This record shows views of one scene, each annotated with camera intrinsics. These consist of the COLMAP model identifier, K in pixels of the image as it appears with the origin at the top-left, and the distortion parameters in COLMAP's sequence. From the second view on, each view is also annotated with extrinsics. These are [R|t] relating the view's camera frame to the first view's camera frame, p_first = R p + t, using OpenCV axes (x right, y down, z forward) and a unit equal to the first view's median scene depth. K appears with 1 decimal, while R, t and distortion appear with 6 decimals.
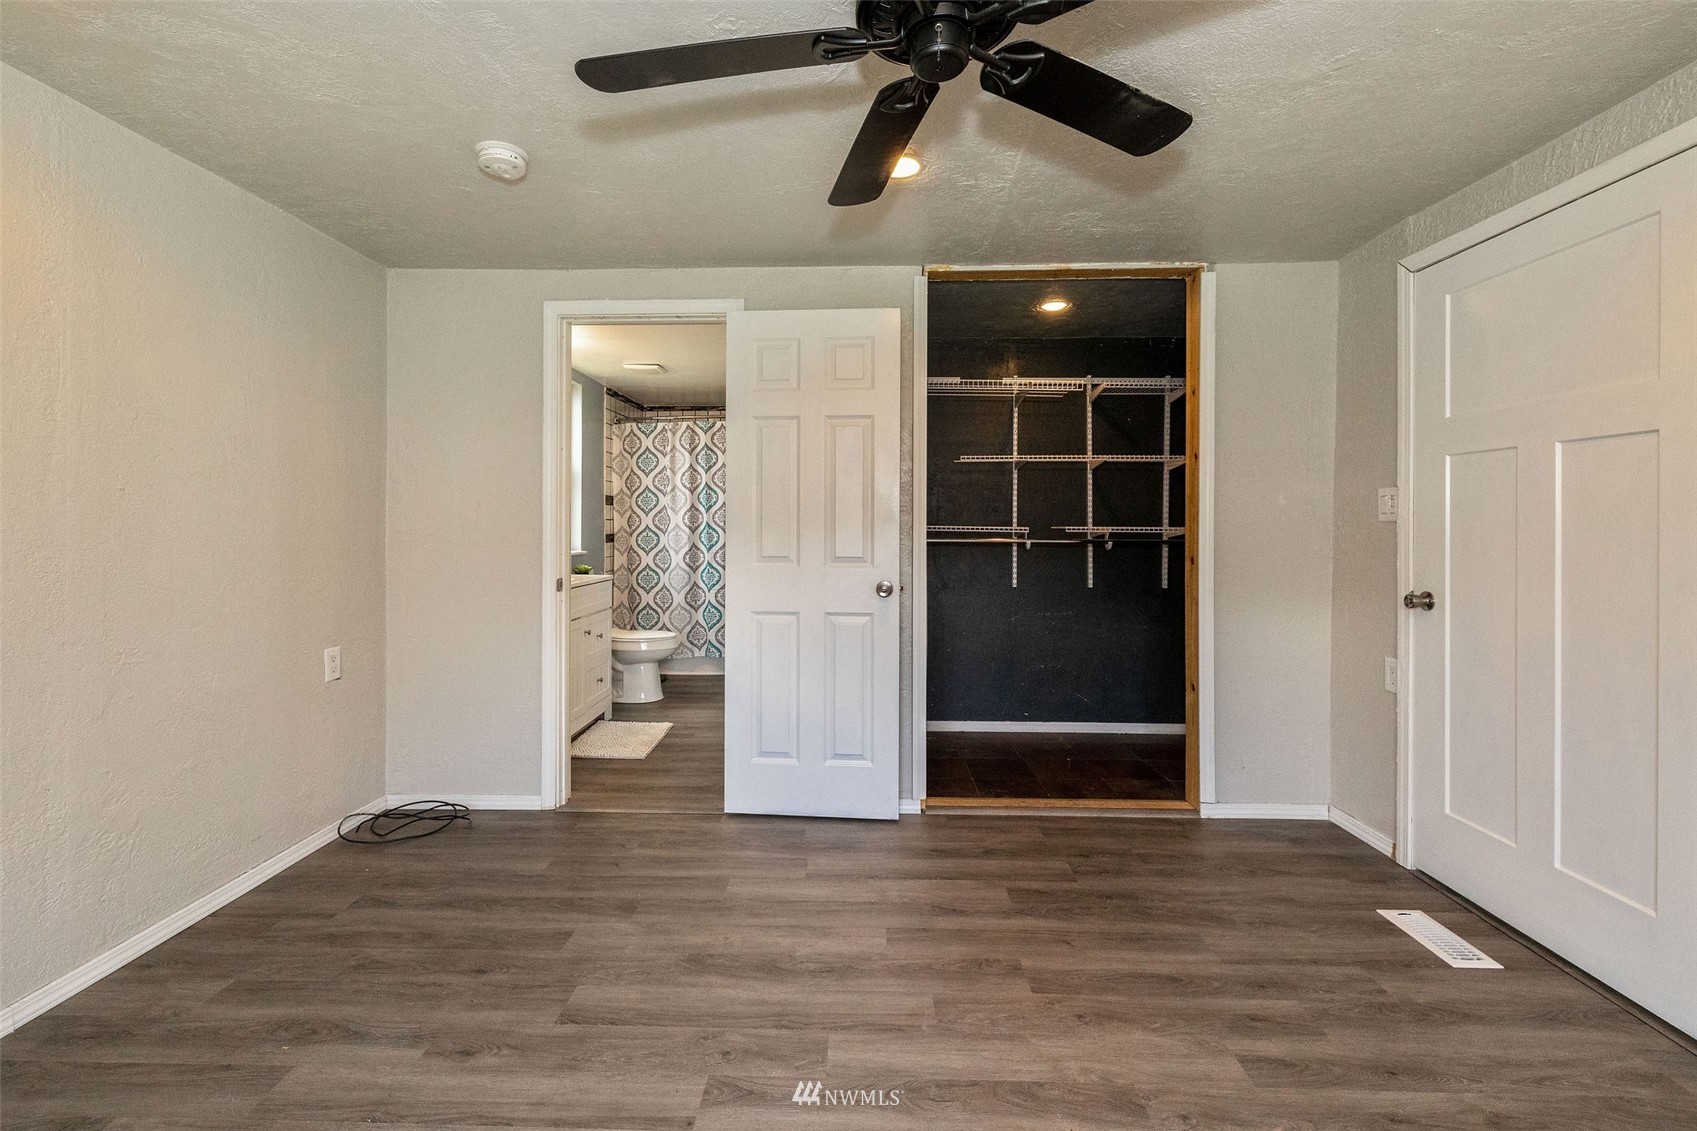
lens RADIAL K [[744.0, 0, 841.0], [0, 744.0, 525.0], [0, 0, 1]] dist [0.000099, -0.000311]
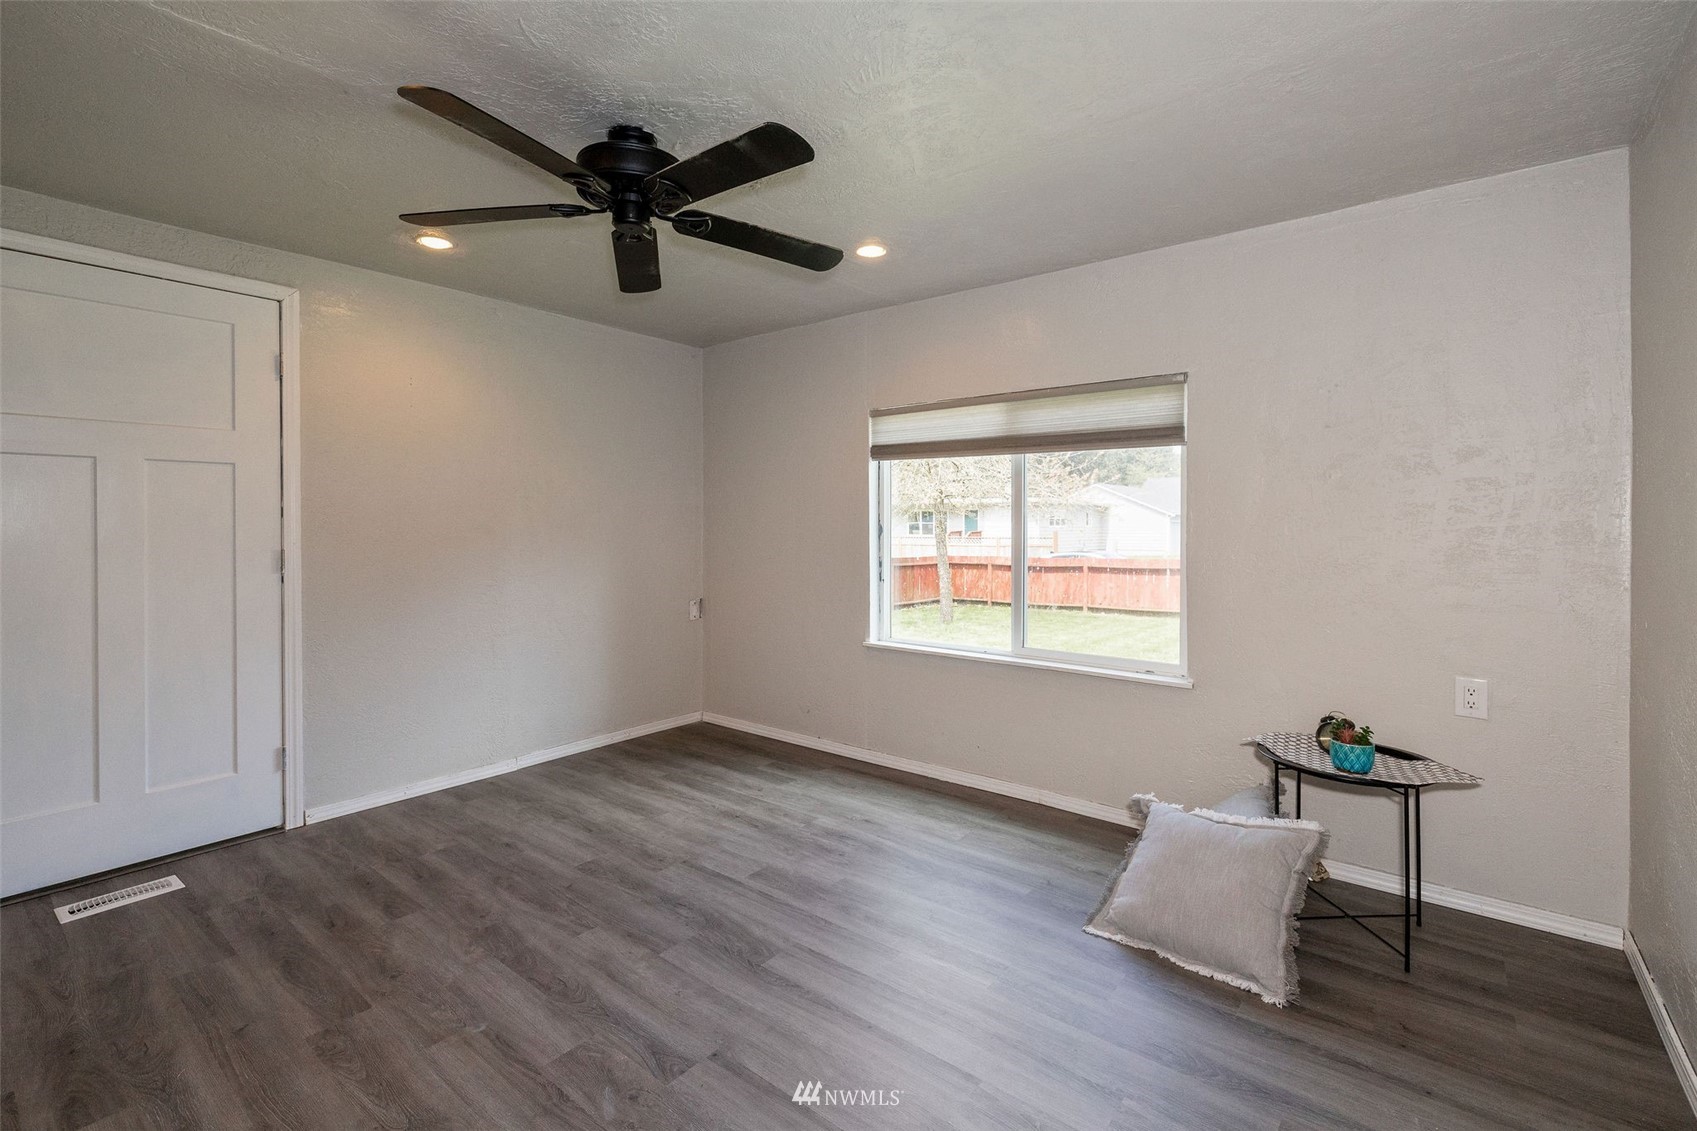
lens RADIAL K [[744.0, 0, 817.3], [0, 744.0, 530.0], [0, 0, 1]] dist [0.000099, -0.000311]
pose [[-0.788965, -0.003430, 0.614428, -0.824957], [0.004717, 0.999921, 0.011639, -0.004353], [-0.614419, 0.012081, -0.788887, 1.448253]]
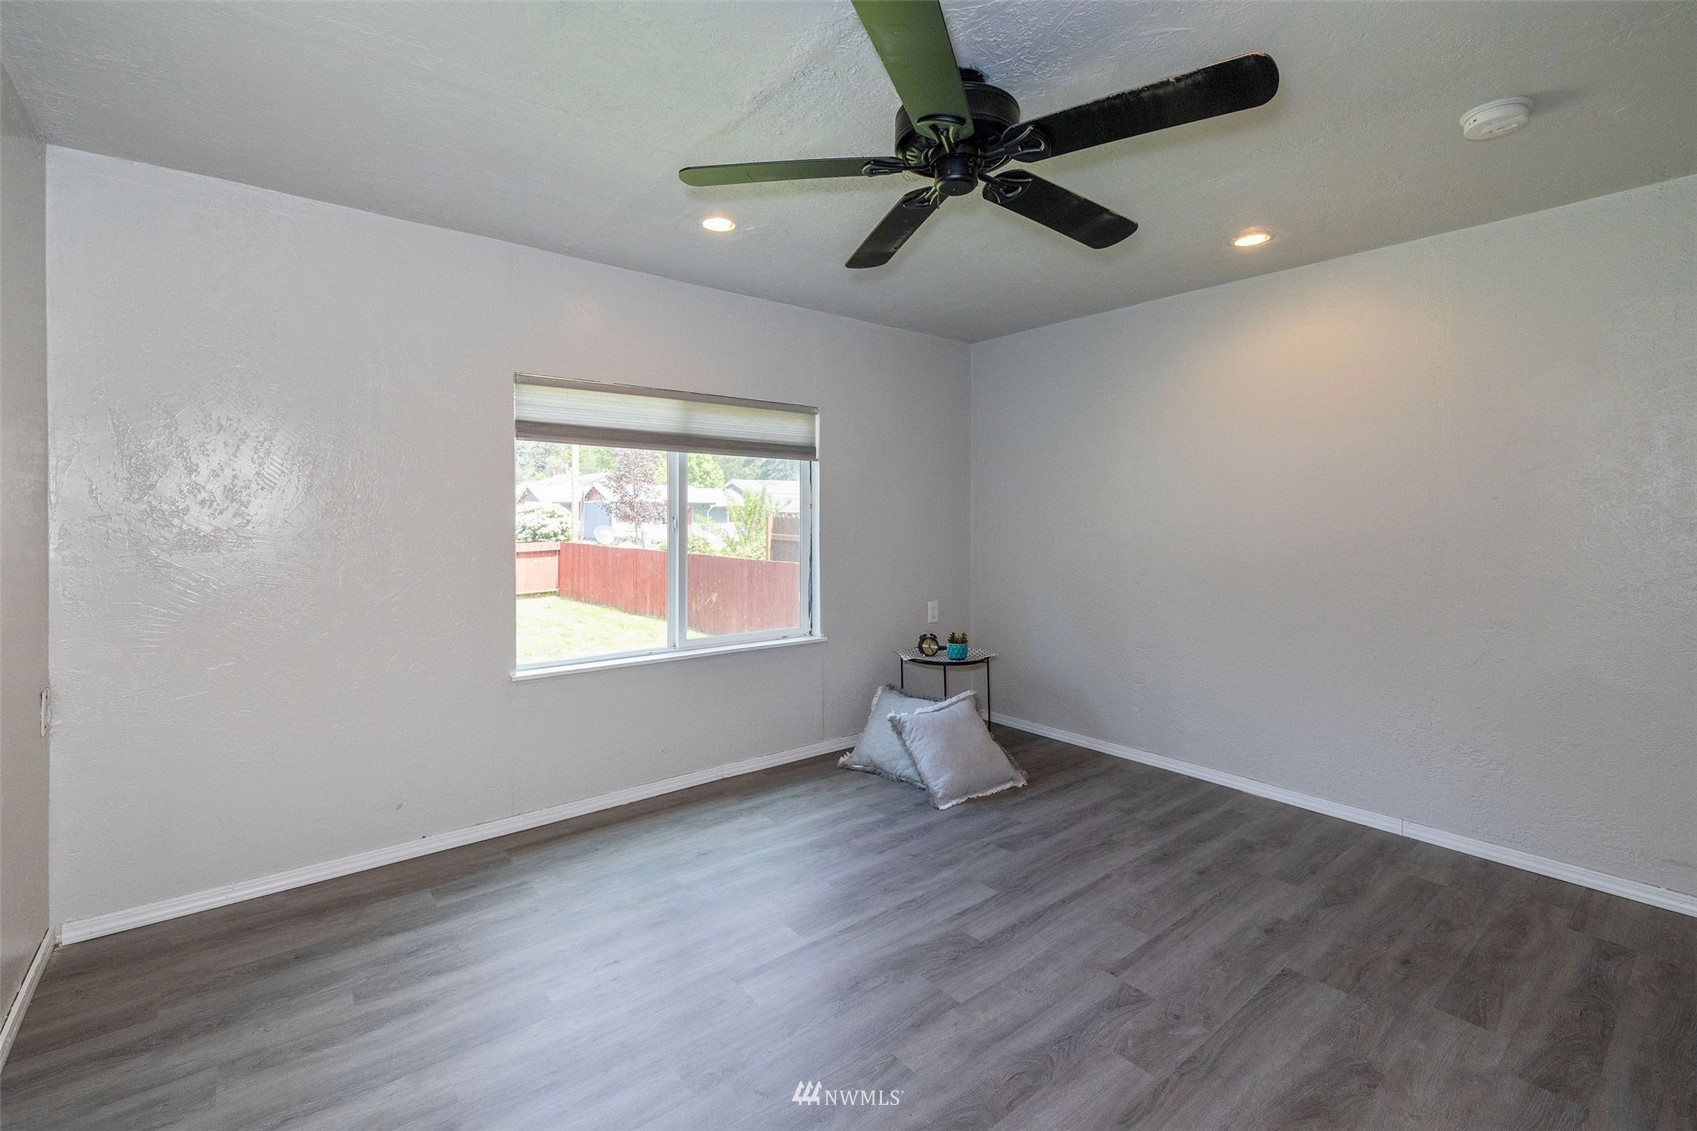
lens RADIAL K [[744.0, 0, 830.6], [0, 744.0, 518.4], [0, 0, 1]] dist [0.000099, -0.000311]
pose [[-0.767999, 0.003519, -0.640442, 0.847767], [-0.004950, 0.999922, 0.011429, -0.024135], [0.640432, 0.011948, -0.767922, 1.375567]]
